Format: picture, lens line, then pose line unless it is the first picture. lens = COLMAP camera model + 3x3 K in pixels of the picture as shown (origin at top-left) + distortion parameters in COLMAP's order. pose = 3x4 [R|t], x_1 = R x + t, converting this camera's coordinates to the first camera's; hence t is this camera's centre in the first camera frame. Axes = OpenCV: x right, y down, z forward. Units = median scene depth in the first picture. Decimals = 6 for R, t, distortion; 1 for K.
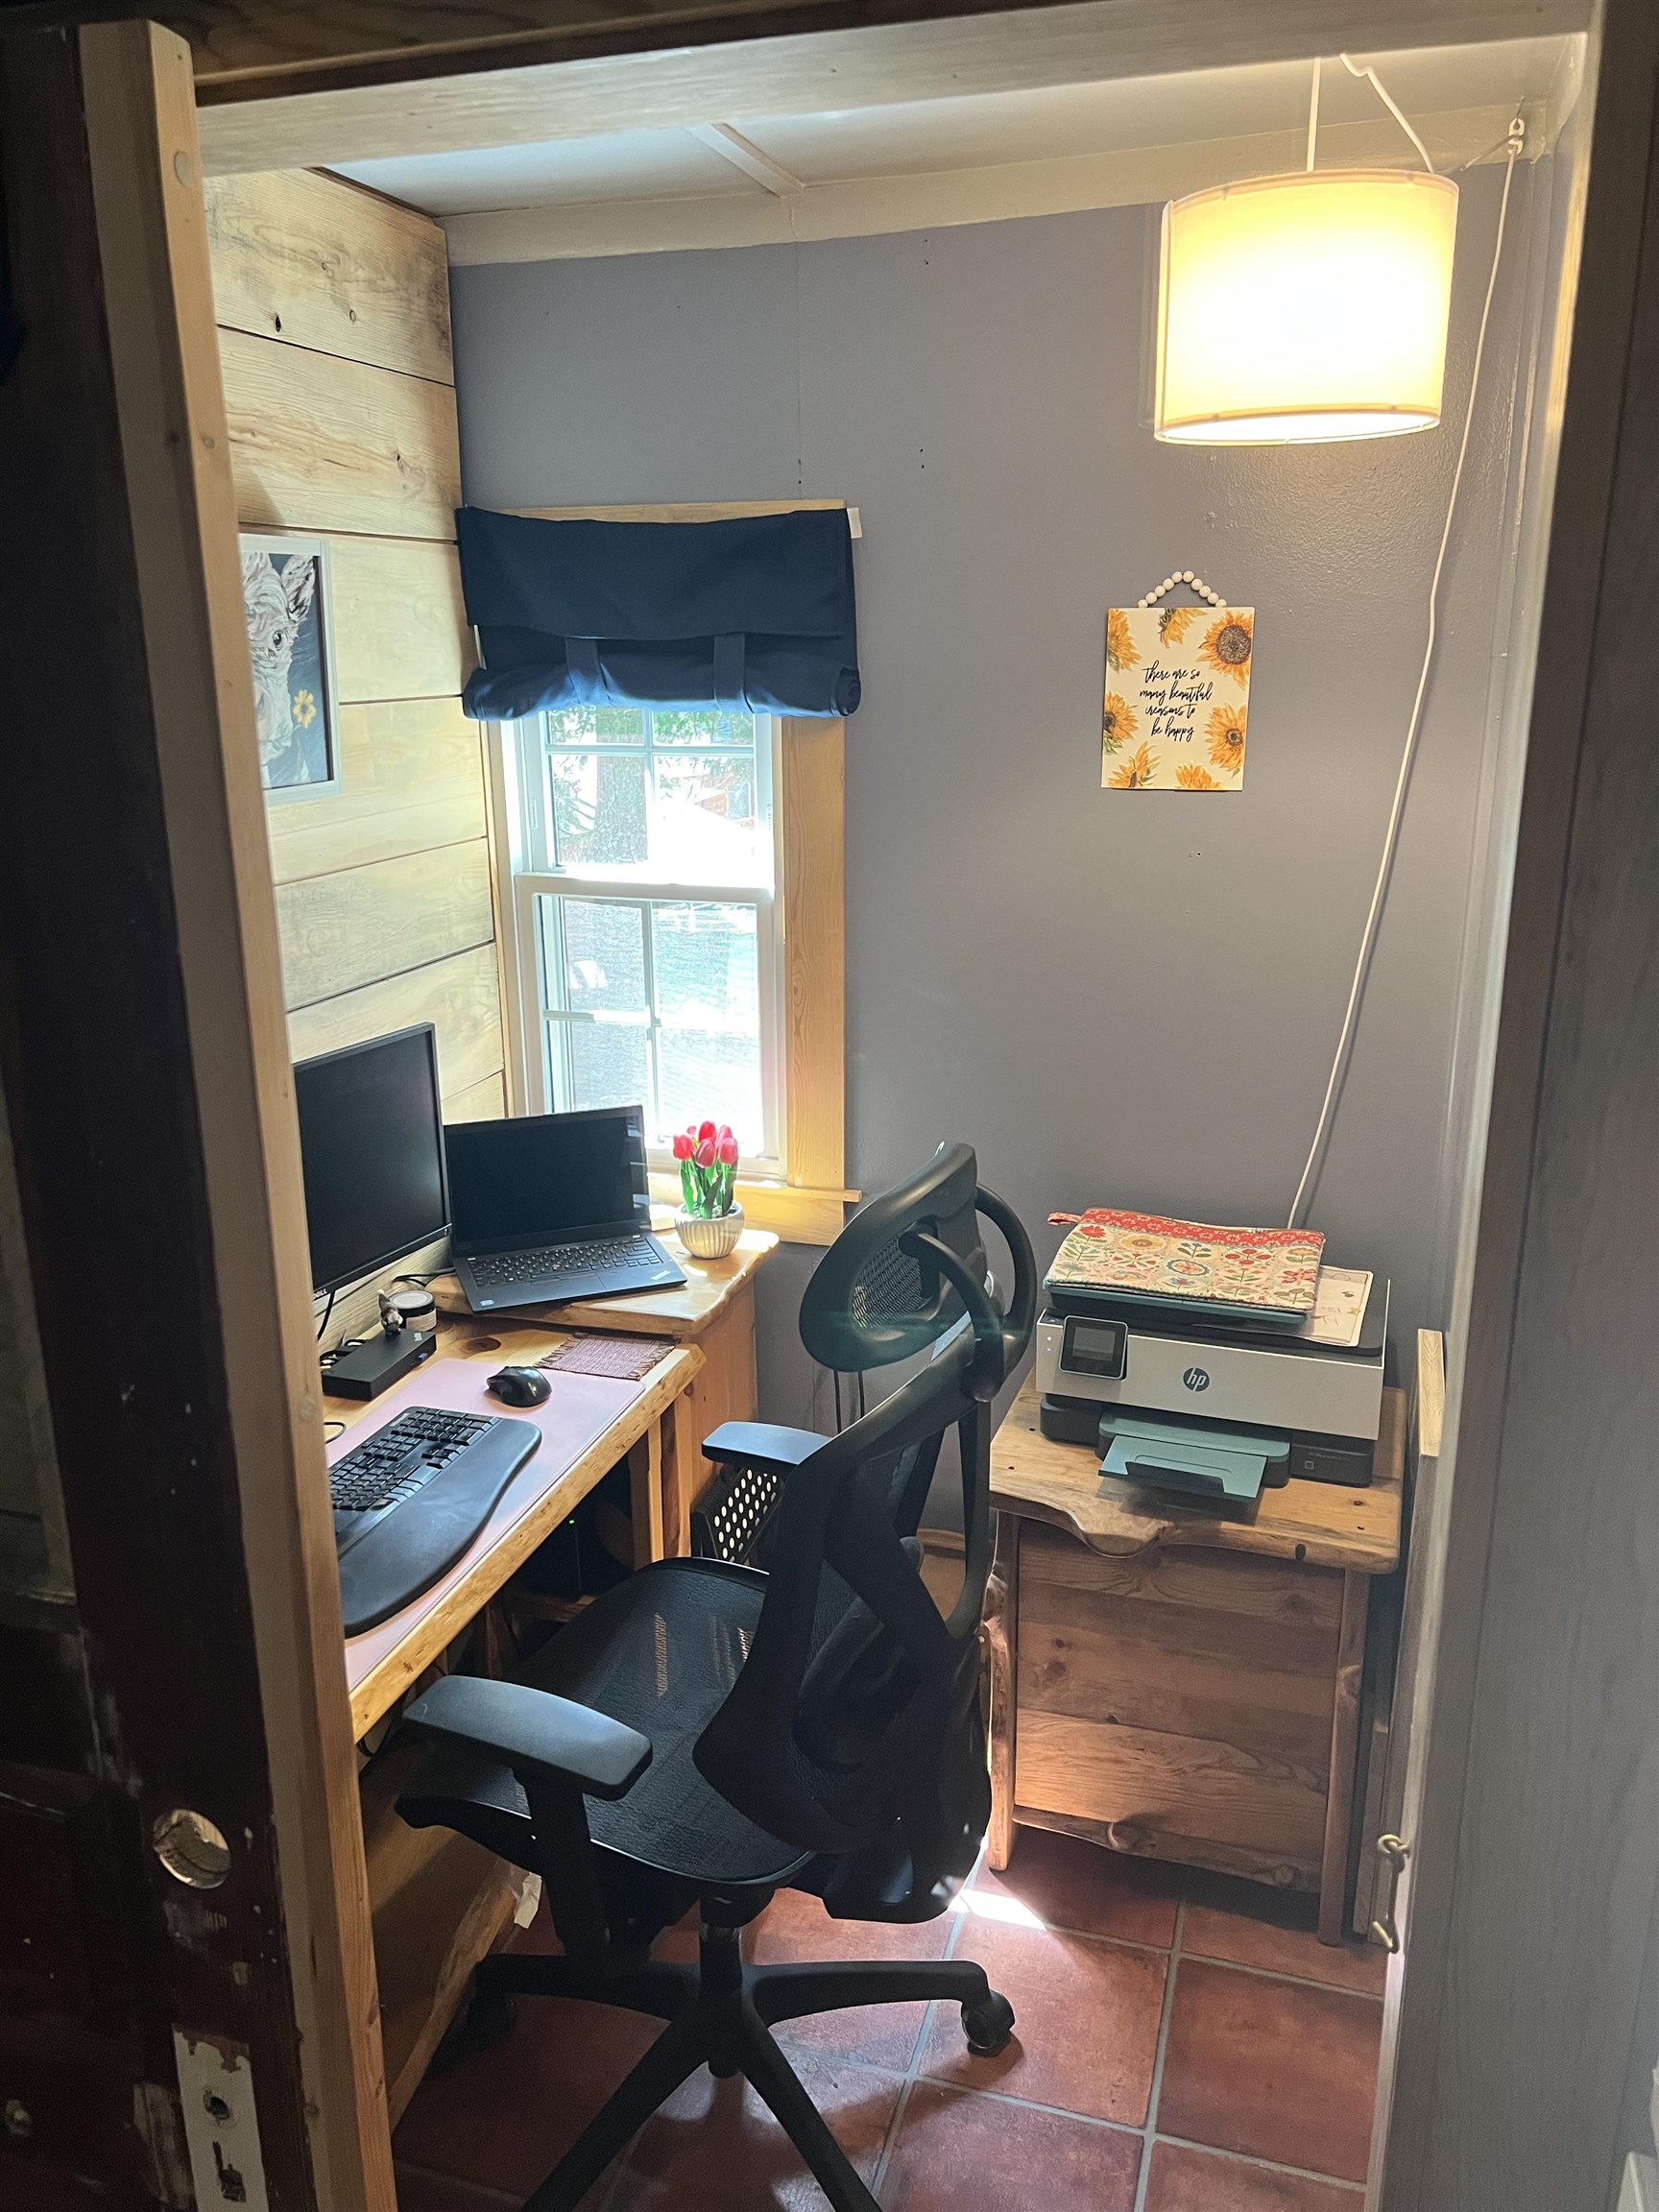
lens RADIAL K [[1659.5, 0, 835.6], [0, 1659.5, 1123.0], [0, 0, 1]] dist [0.081364, -0.092673]
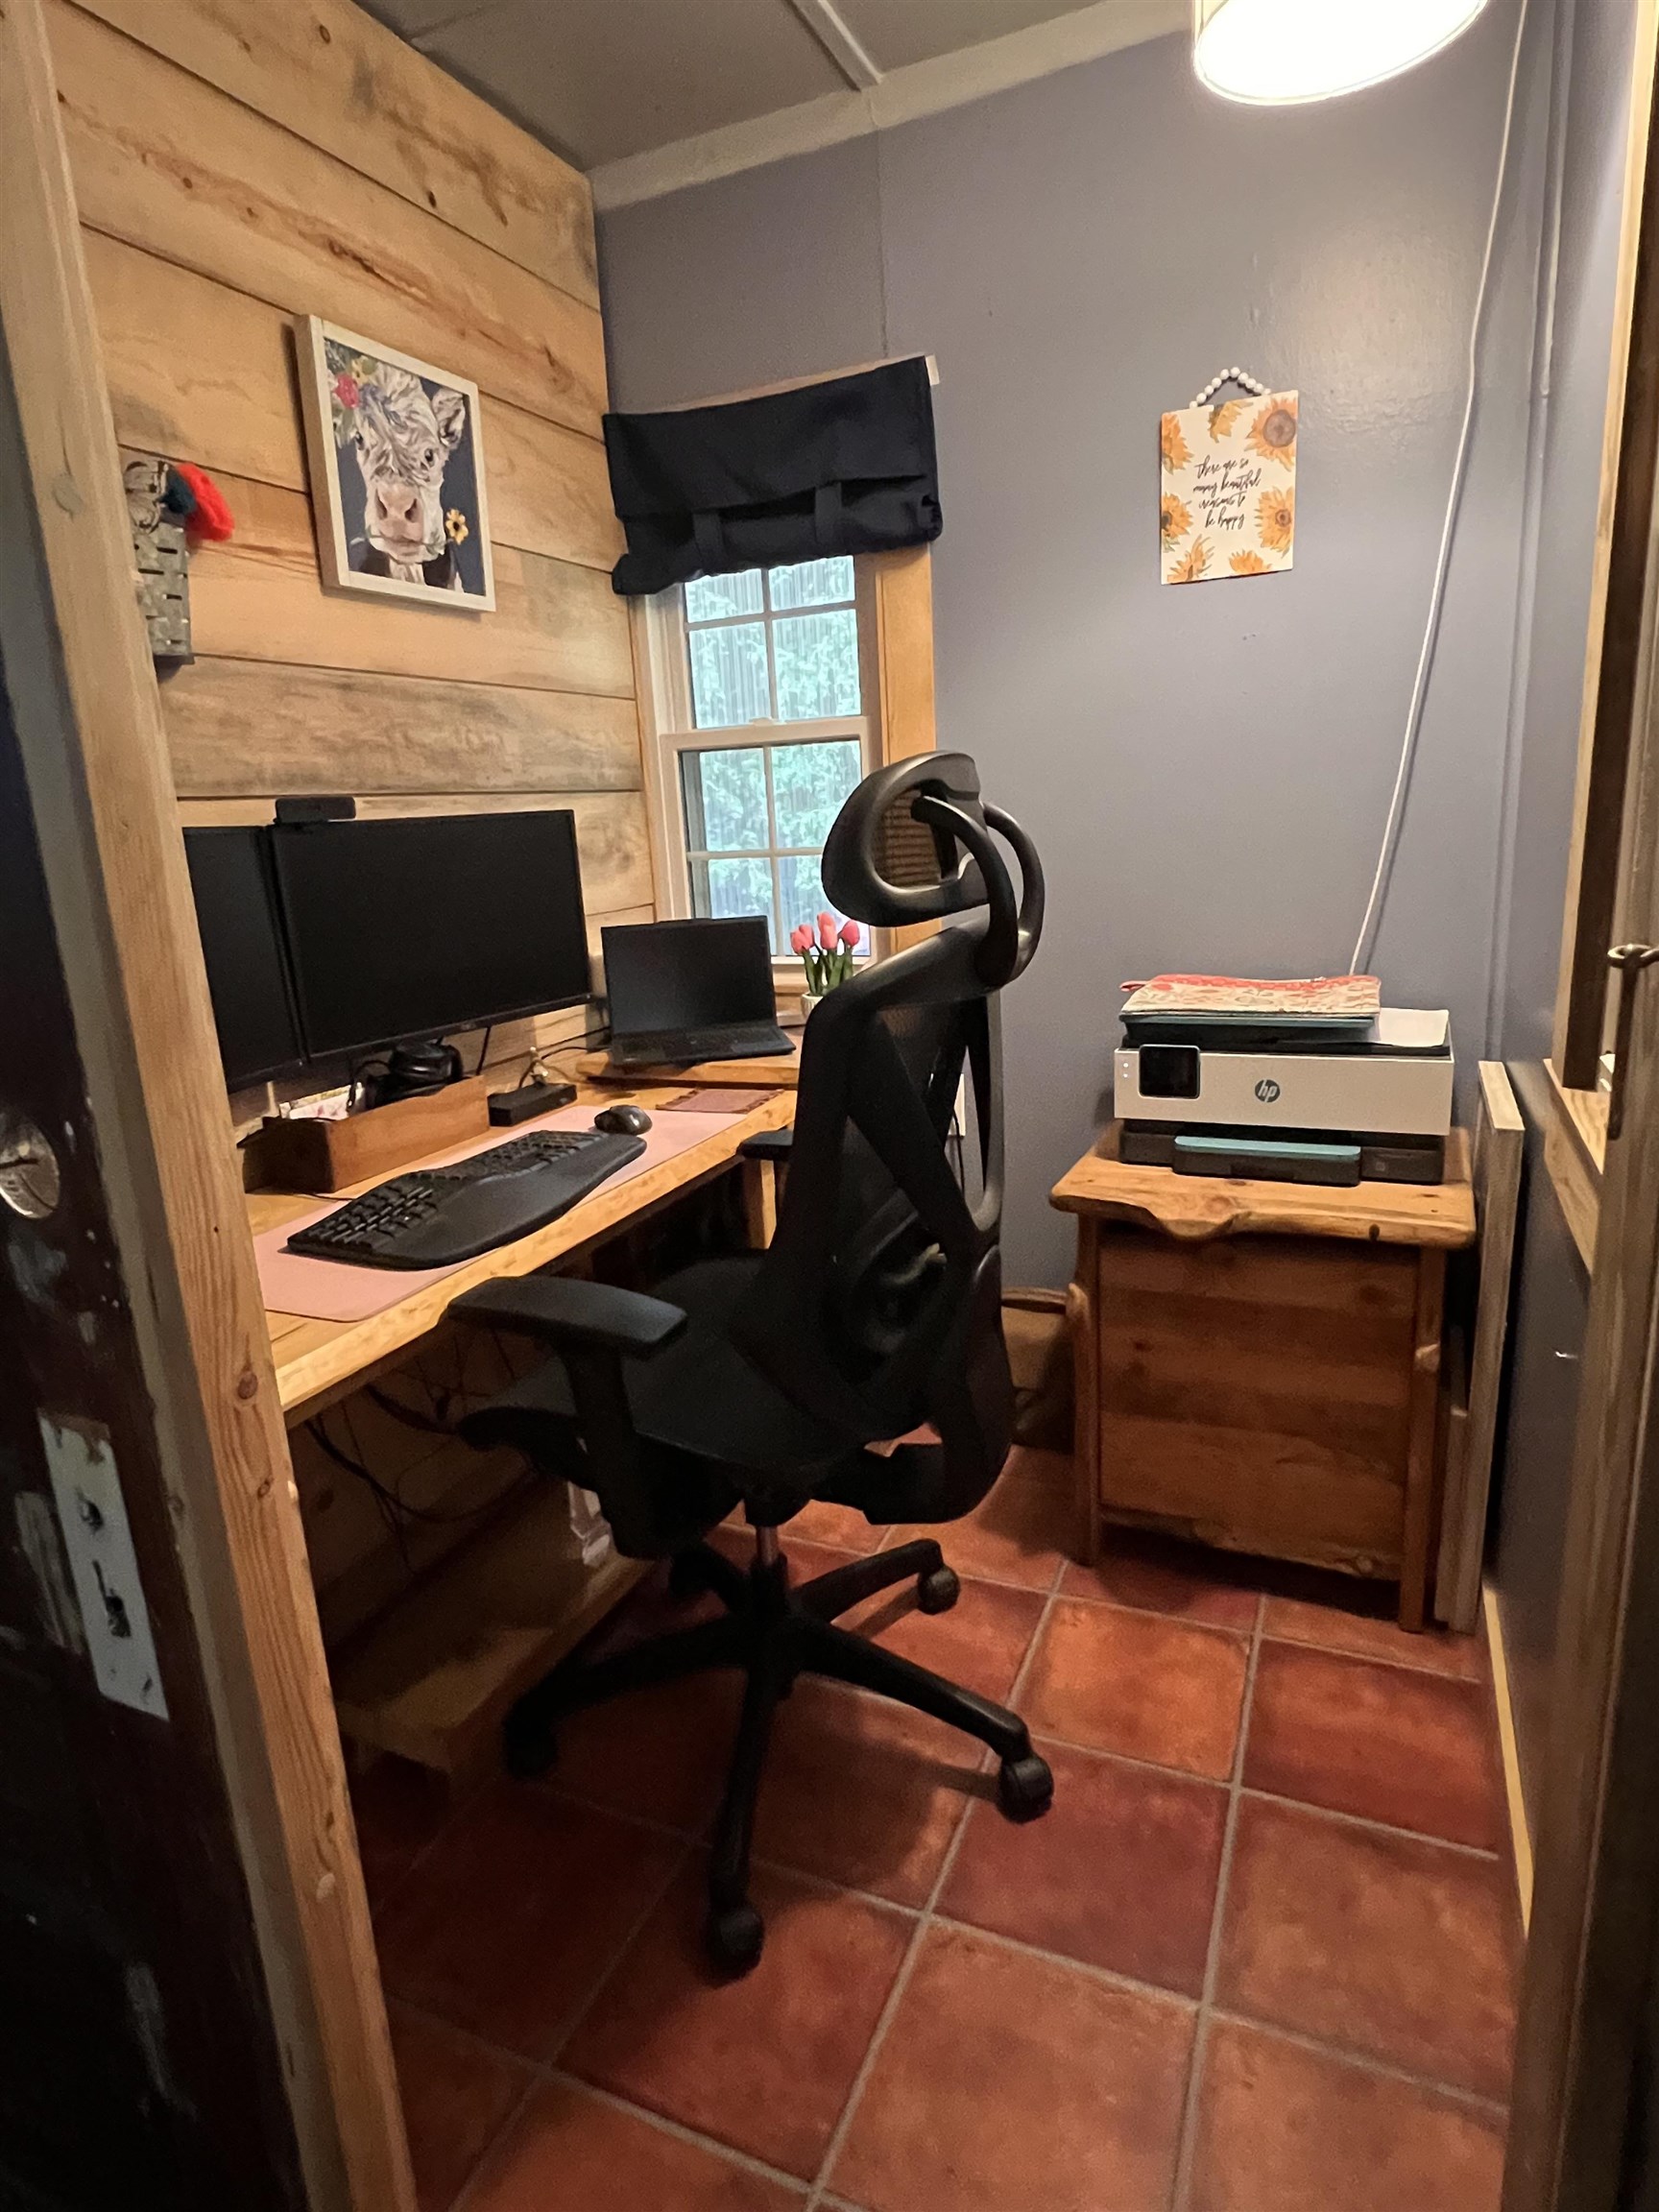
lens RADIAL K [[1216.1, 0, 829.5], [0, 1216.1, 1106.0], [0, 0, 1]] dist [-0.001414, 0.000924]
pose [[0.991983, -0.019405, -0.124877, 0.038591], [0.014000, 0.998933, -0.044015, 0.193686], [0.125597, 0.041914, 0.991195, 0.204707]]
